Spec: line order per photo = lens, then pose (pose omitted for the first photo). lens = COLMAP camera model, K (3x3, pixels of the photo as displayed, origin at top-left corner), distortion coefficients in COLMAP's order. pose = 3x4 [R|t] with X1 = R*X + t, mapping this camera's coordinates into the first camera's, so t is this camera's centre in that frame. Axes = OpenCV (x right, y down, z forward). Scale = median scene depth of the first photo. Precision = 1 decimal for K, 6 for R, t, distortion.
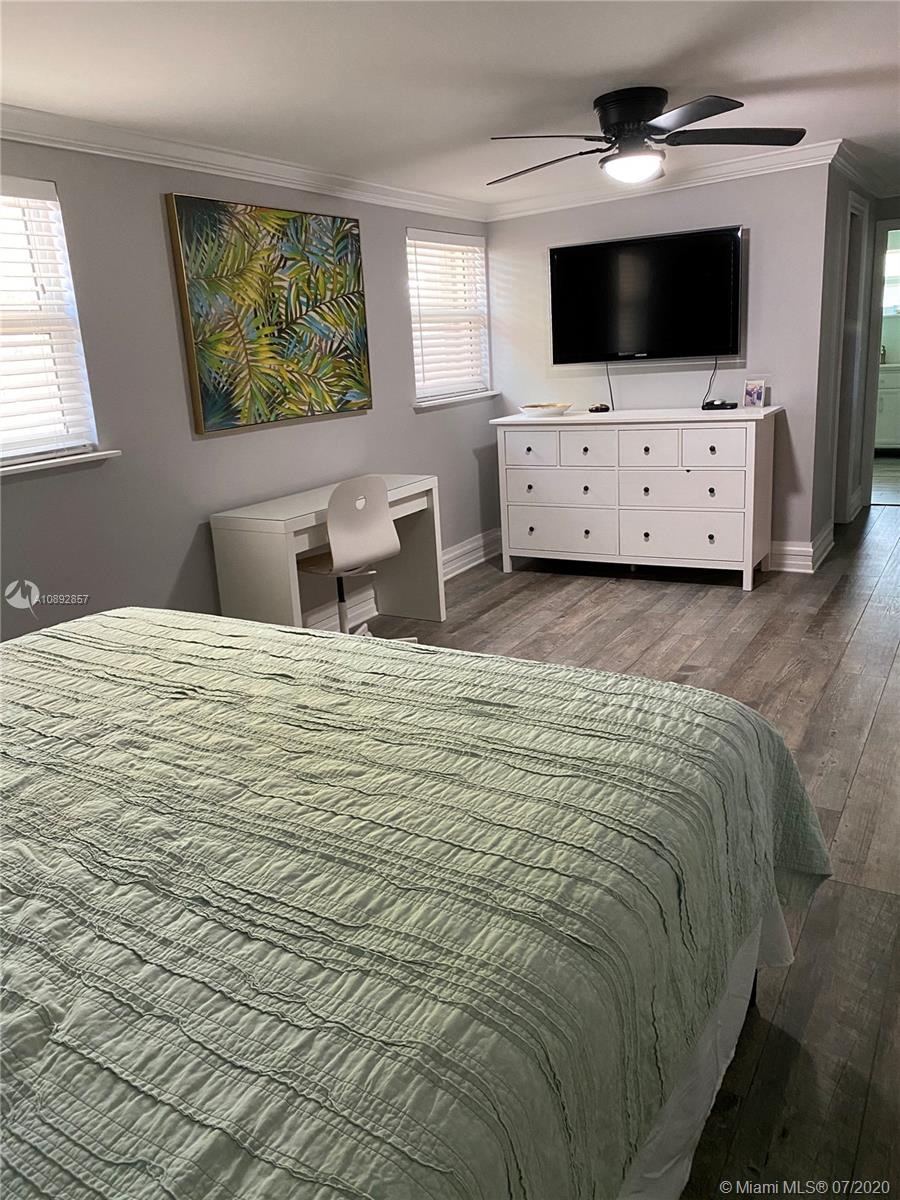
lens RADIAL K [[933.4, 0, 437.2], [0, 933.4, 599.6], [0, 0, 1]] dist [0.119636, -0.259675]
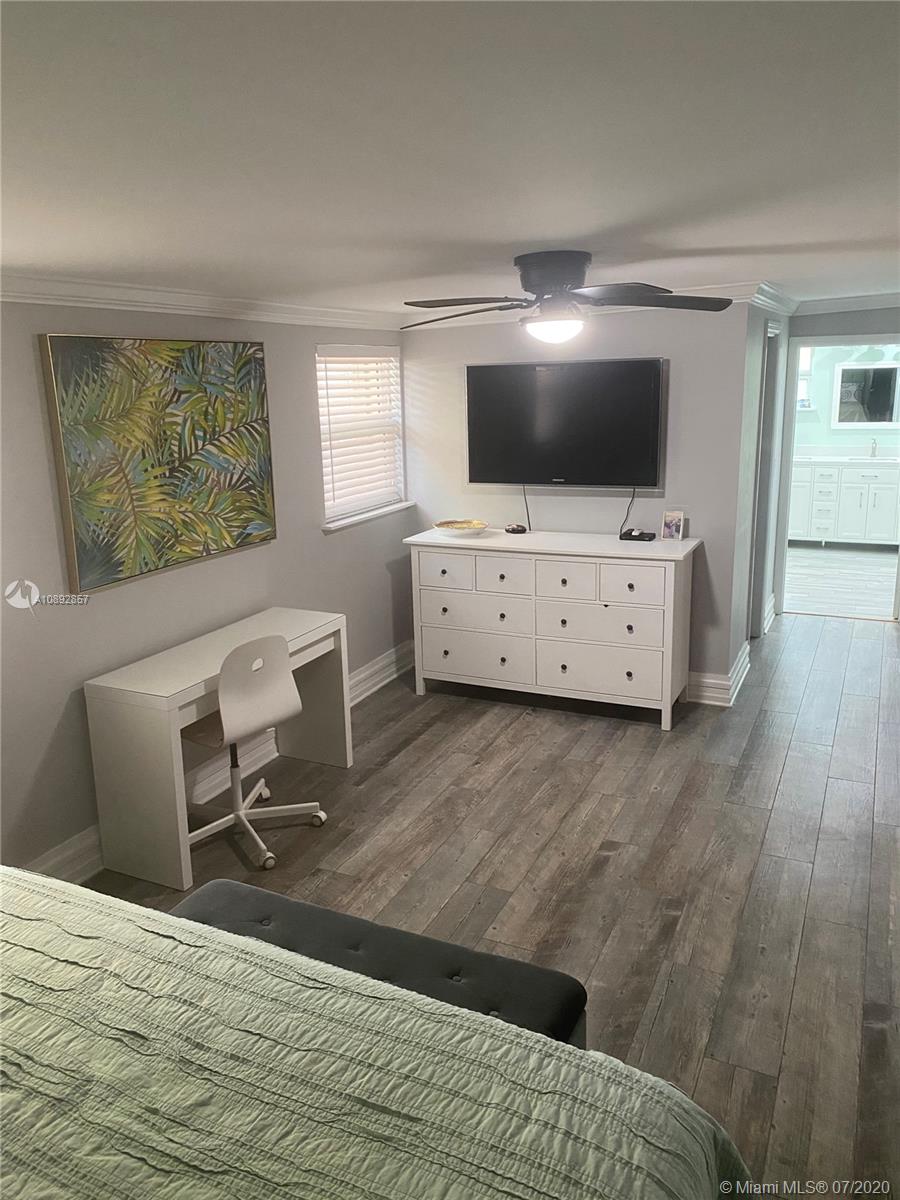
lens RADIAL K [[930.1, 0, 445.4], [0, 930.1, 595.5], [0, 0, 1]] dist [0.080582, -0.101054]
pose [[0.995113, 0.013738, 0.097782, 0.008561], [-0.010981, 0.999529, -0.028672, -0.127863], [-0.098130, 0.027458, 0.994795, 0.069401]]
